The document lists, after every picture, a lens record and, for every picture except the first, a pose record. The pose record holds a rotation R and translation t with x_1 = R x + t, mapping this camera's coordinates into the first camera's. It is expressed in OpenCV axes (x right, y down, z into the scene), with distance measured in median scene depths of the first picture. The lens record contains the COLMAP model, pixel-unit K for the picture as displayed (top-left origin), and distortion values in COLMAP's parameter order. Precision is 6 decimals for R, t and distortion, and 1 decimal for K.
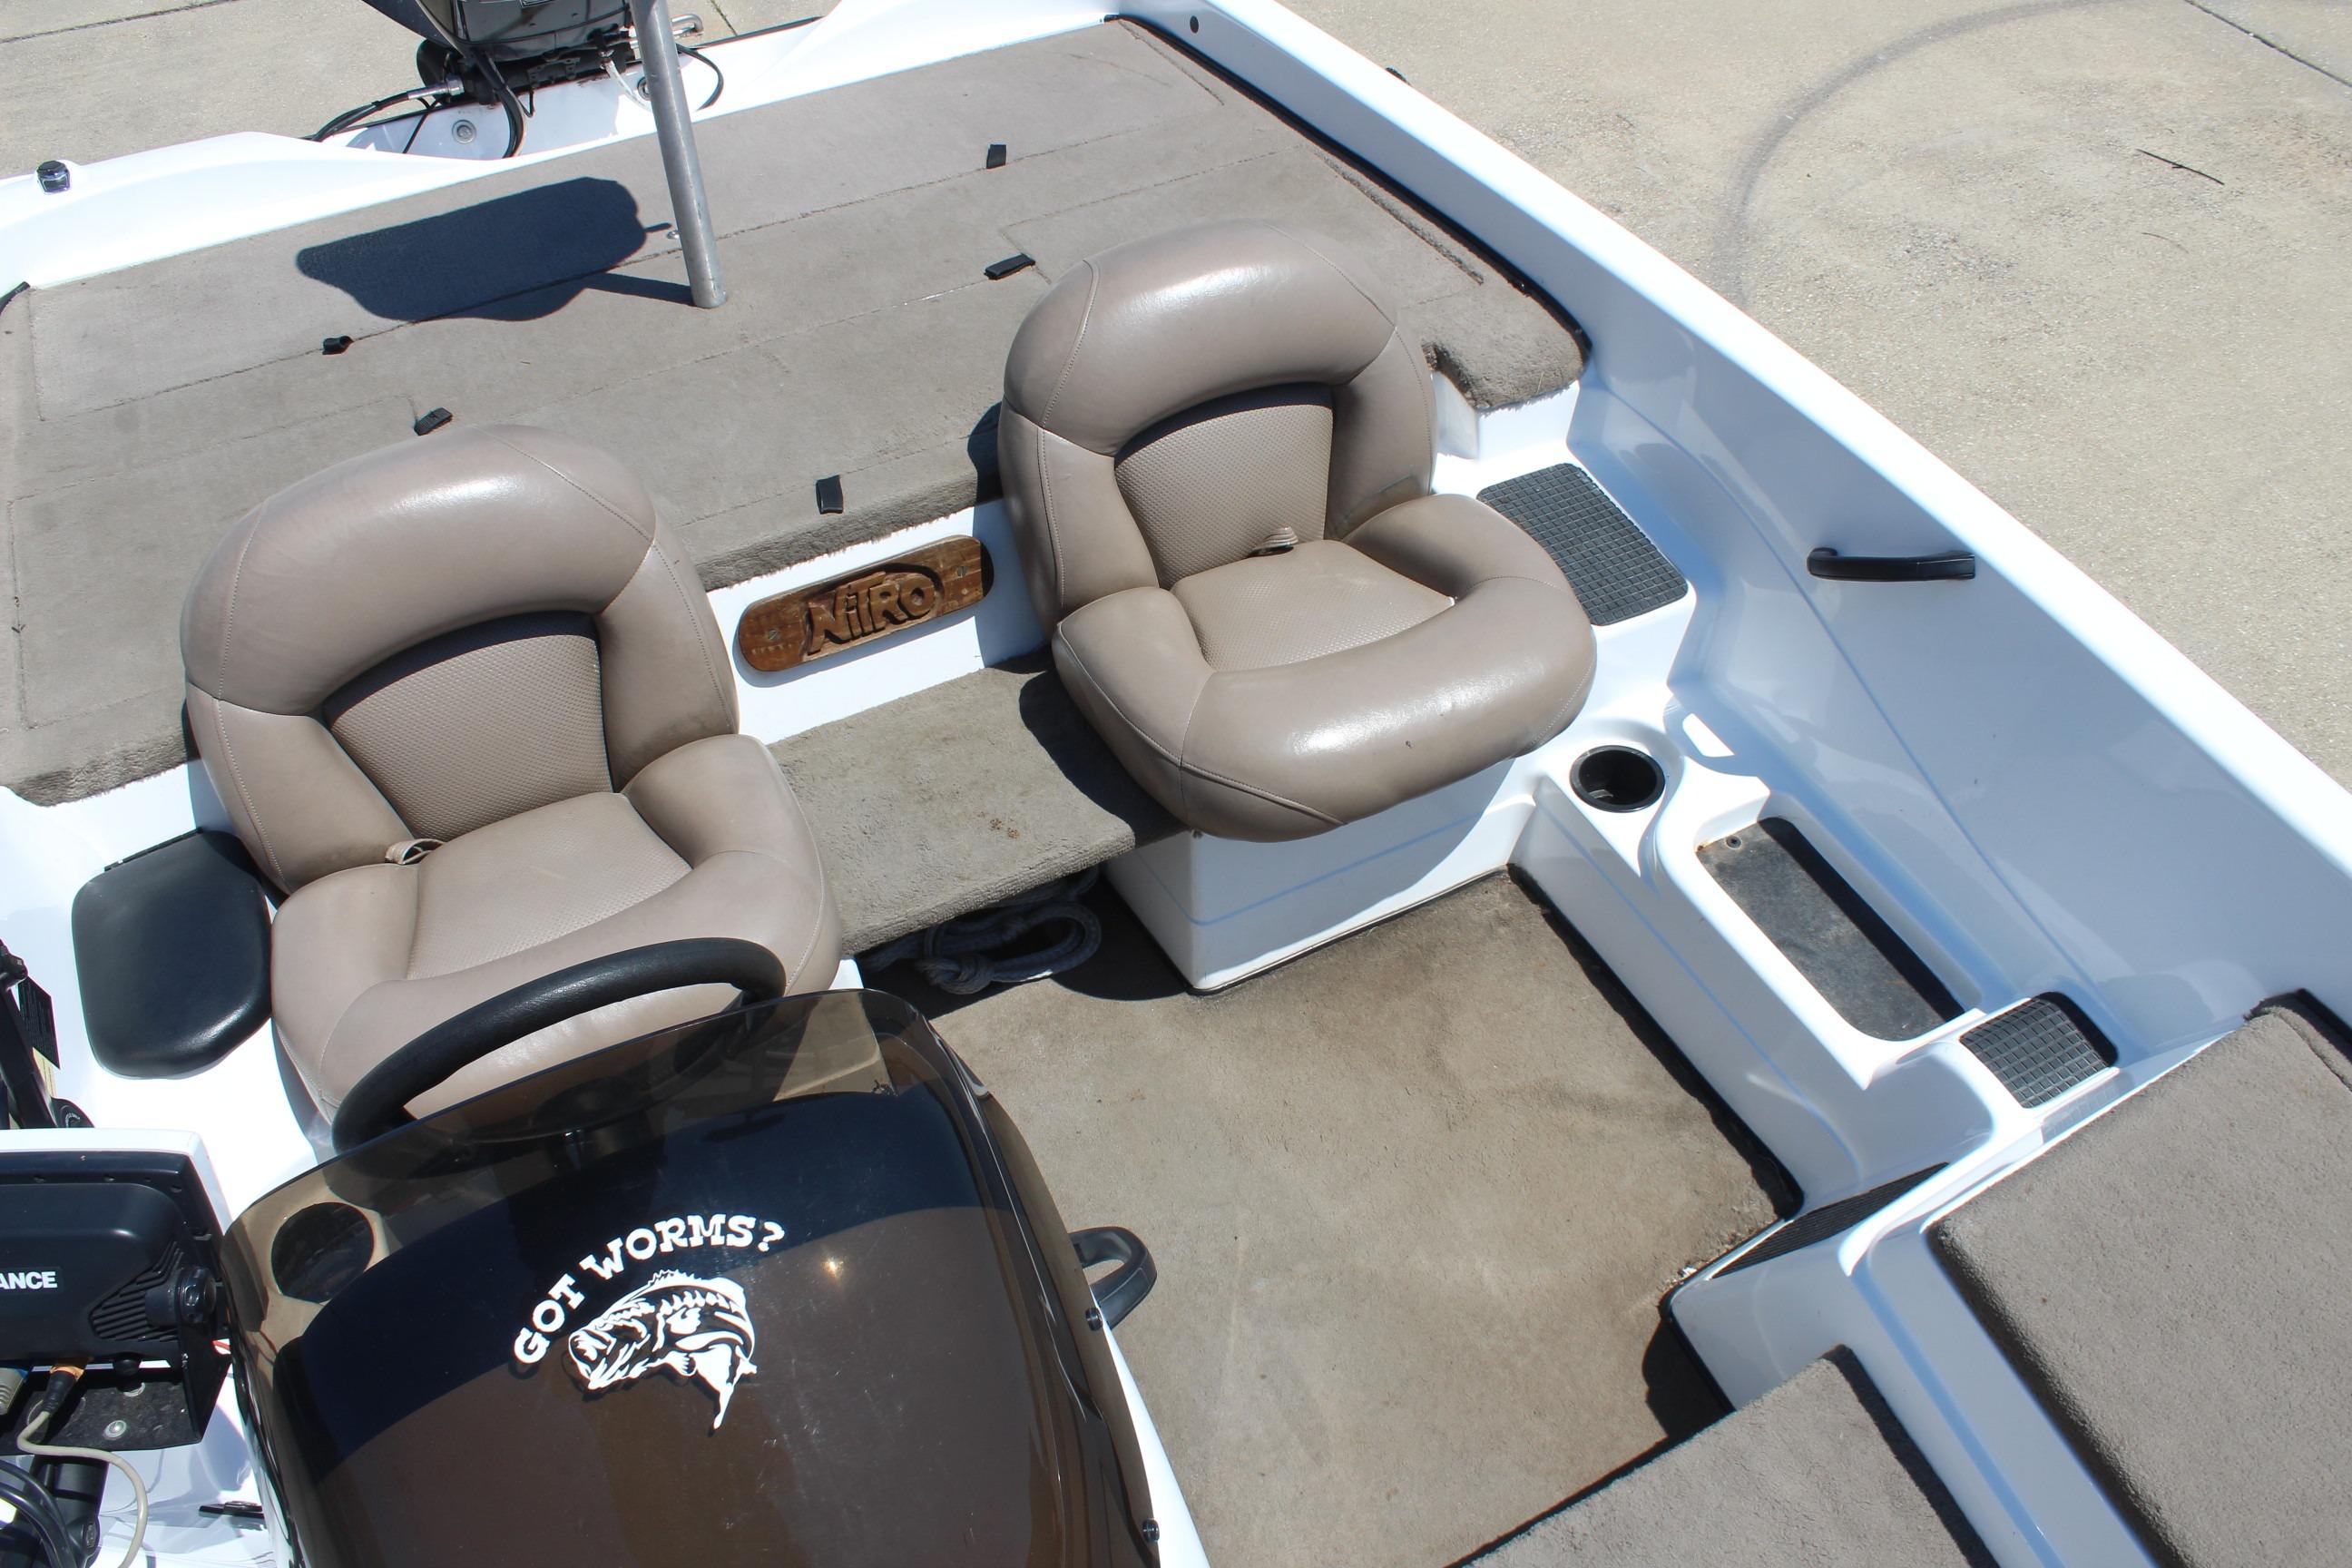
lens RADIAL K [[1931.8, 0, 1160.1], [0, 1931.8, 782.8], [0, 0, 1]] dist [-0.176179, 0.153487]
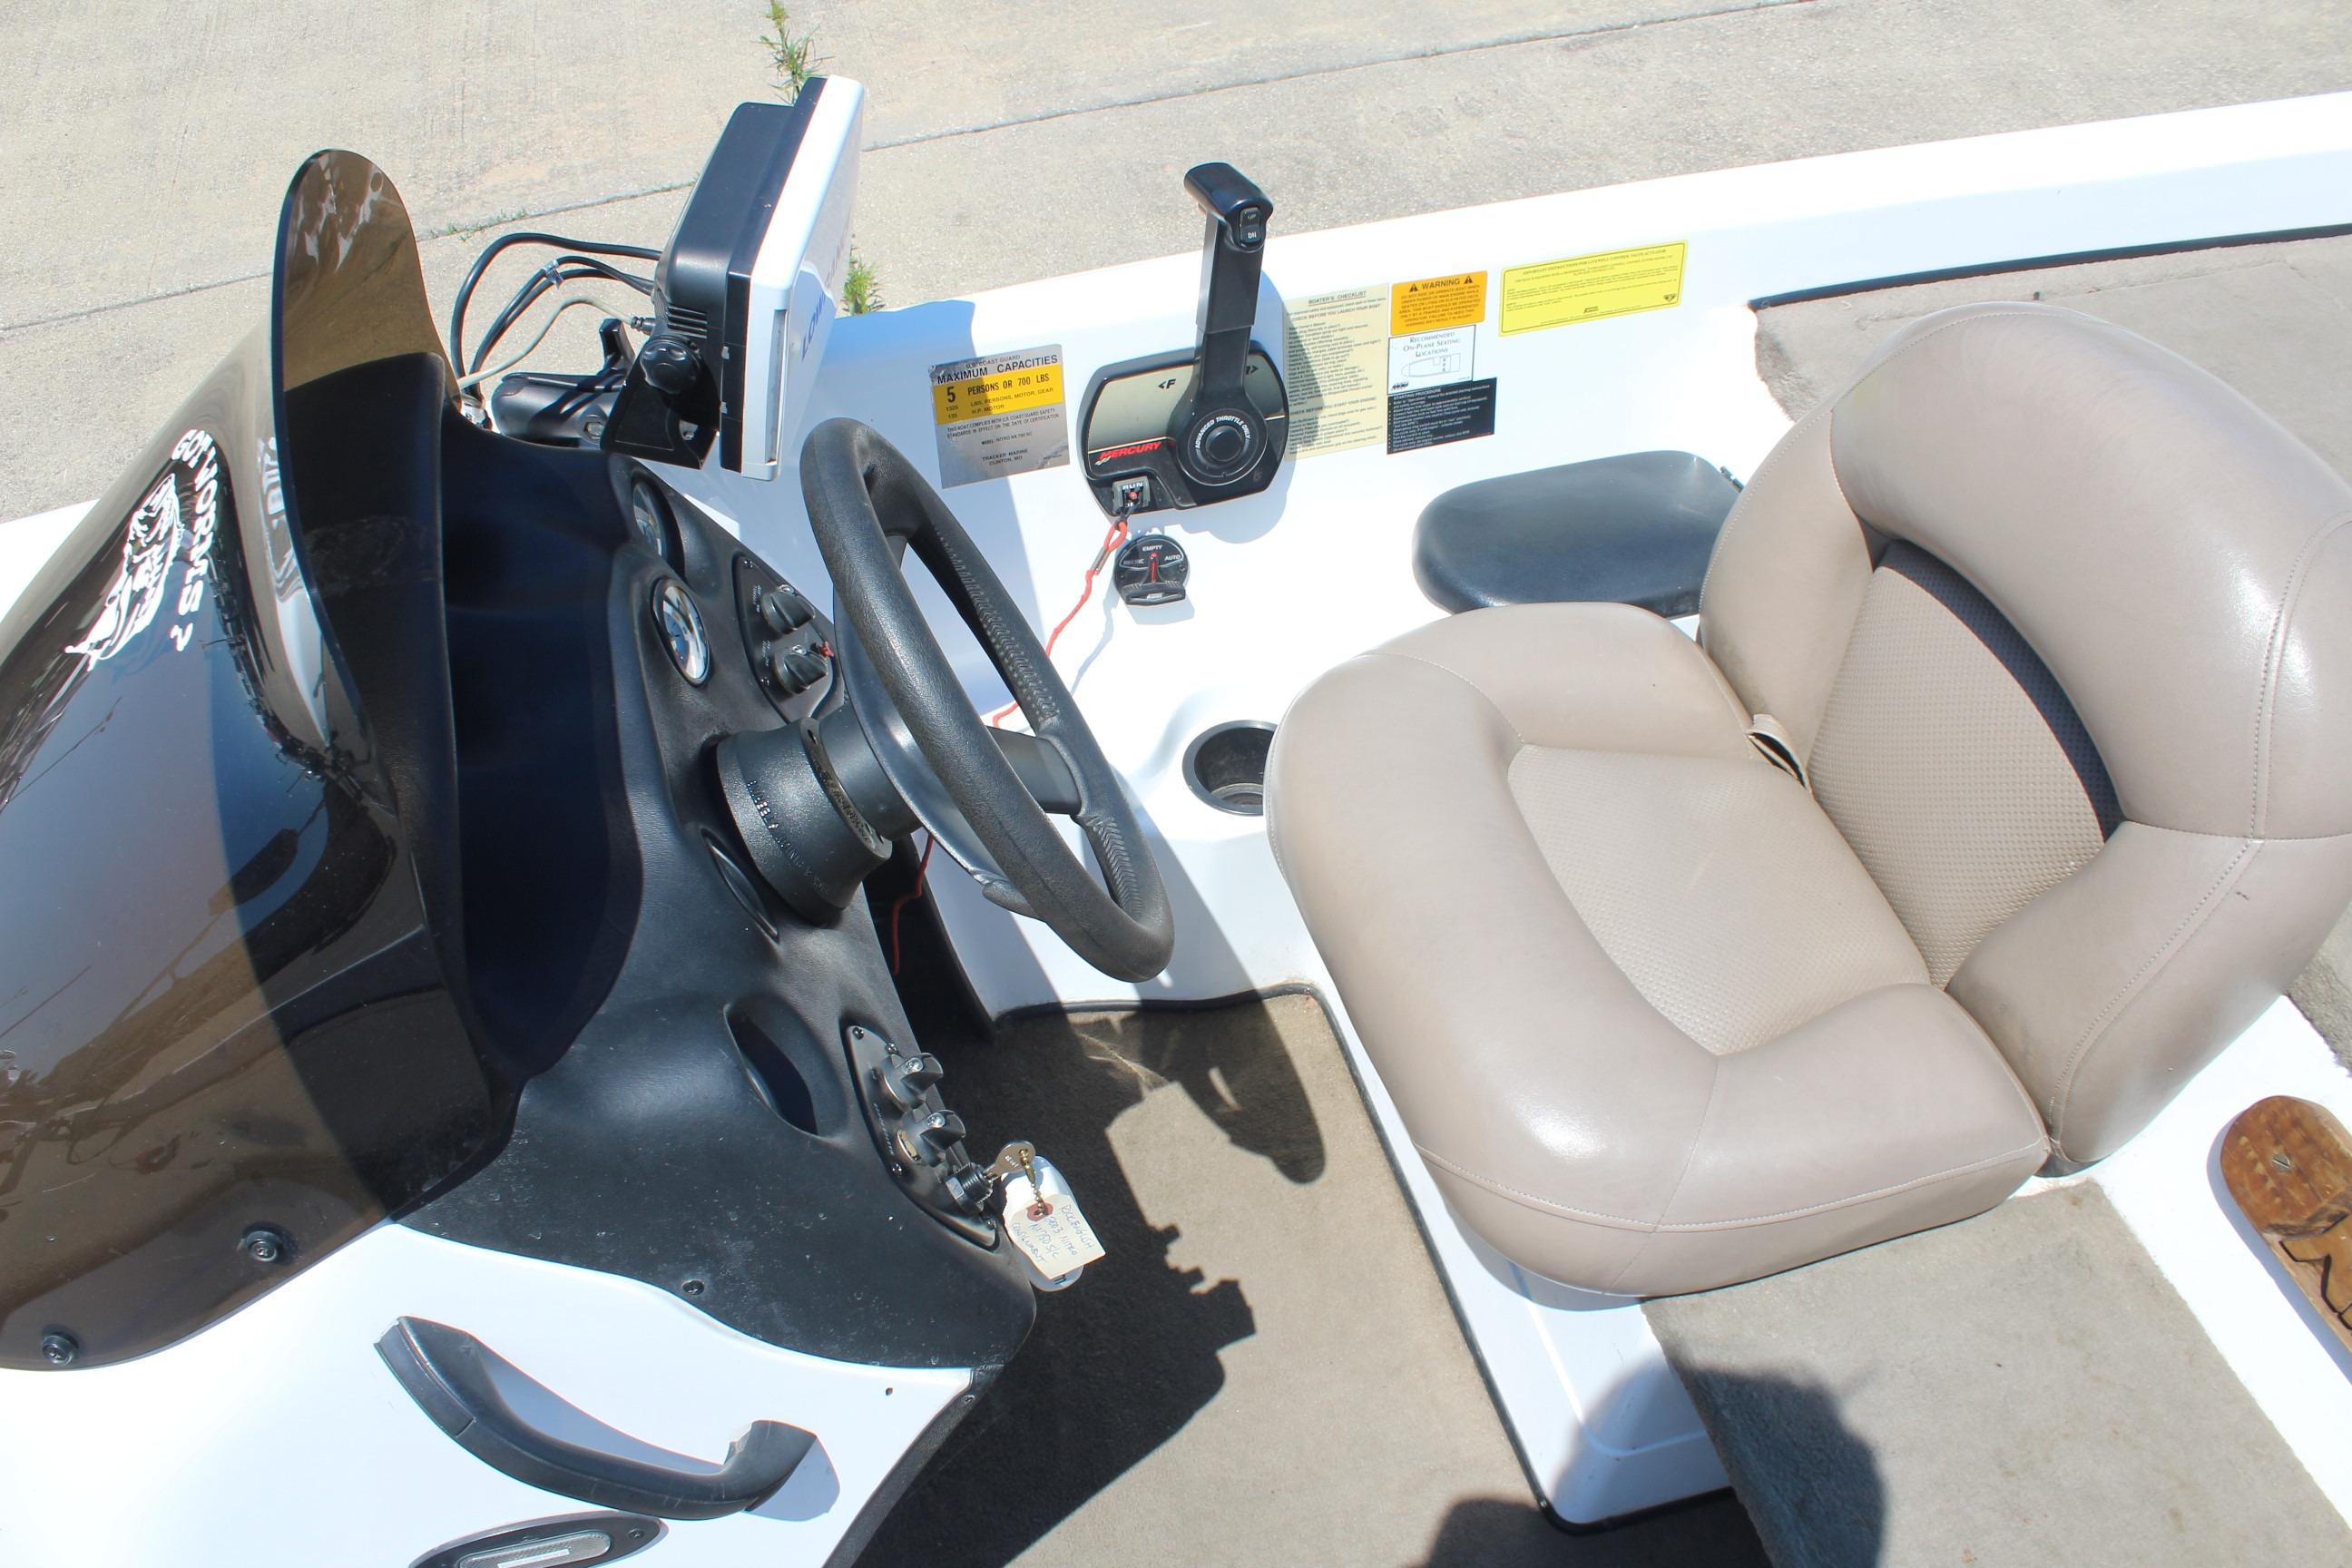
lens RADIAL K [[1947.3, 0, 1159.5], [0, 1947.3, 766.5], [0, 0, 1]] dist [-0.167790, 0.142919]
pose [[-0.168931, 0.728102, -0.664327, 0.126418], [-0.694564, 0.390281, 0.604368, -0.218767], [0.699316, 0.563514, 0.439783, 0.462141]]
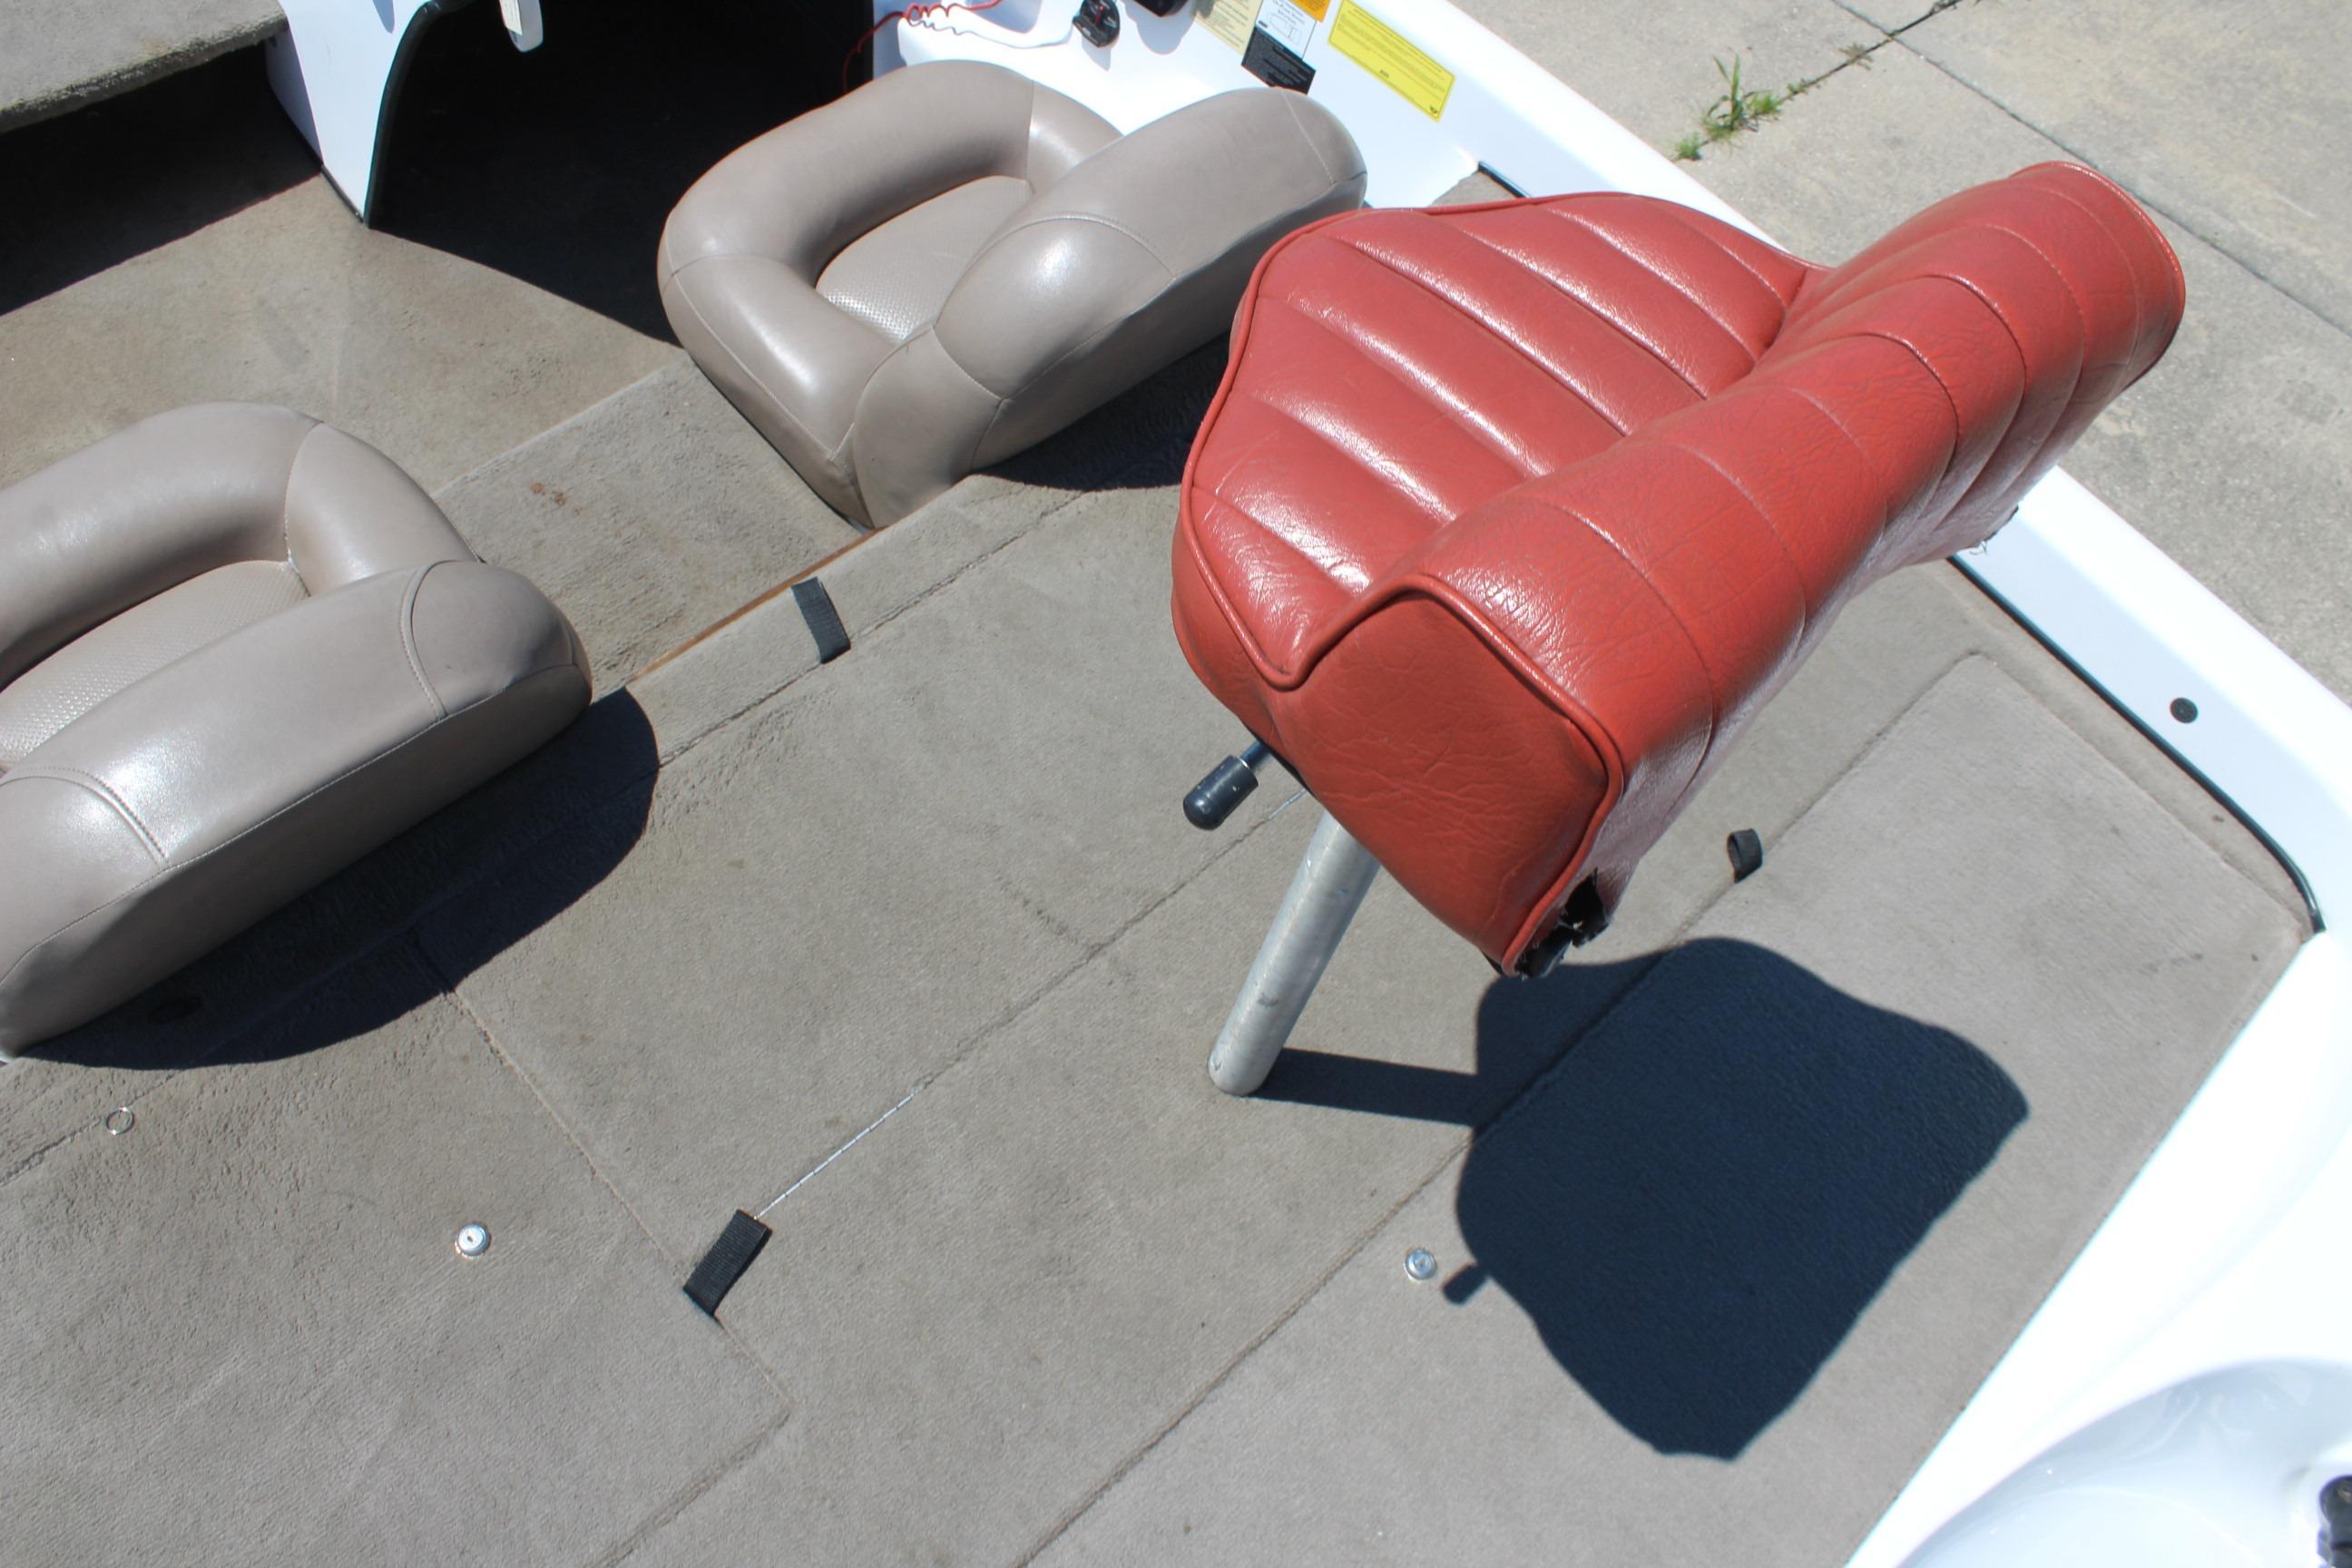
lens RADIAL K [[1931.8, 0, 1160.1], [0, 1931.8, 782.8], [0, 0, 1]] dist [-0.176179, 0.153487]
pose [[-0.949730, 0.185674, -0.252067, -0.099136], [-0.288878, -0.209391, 0.934187, -0.890128], [0.120674, 0.960042, 0.252502, 0.889033]]
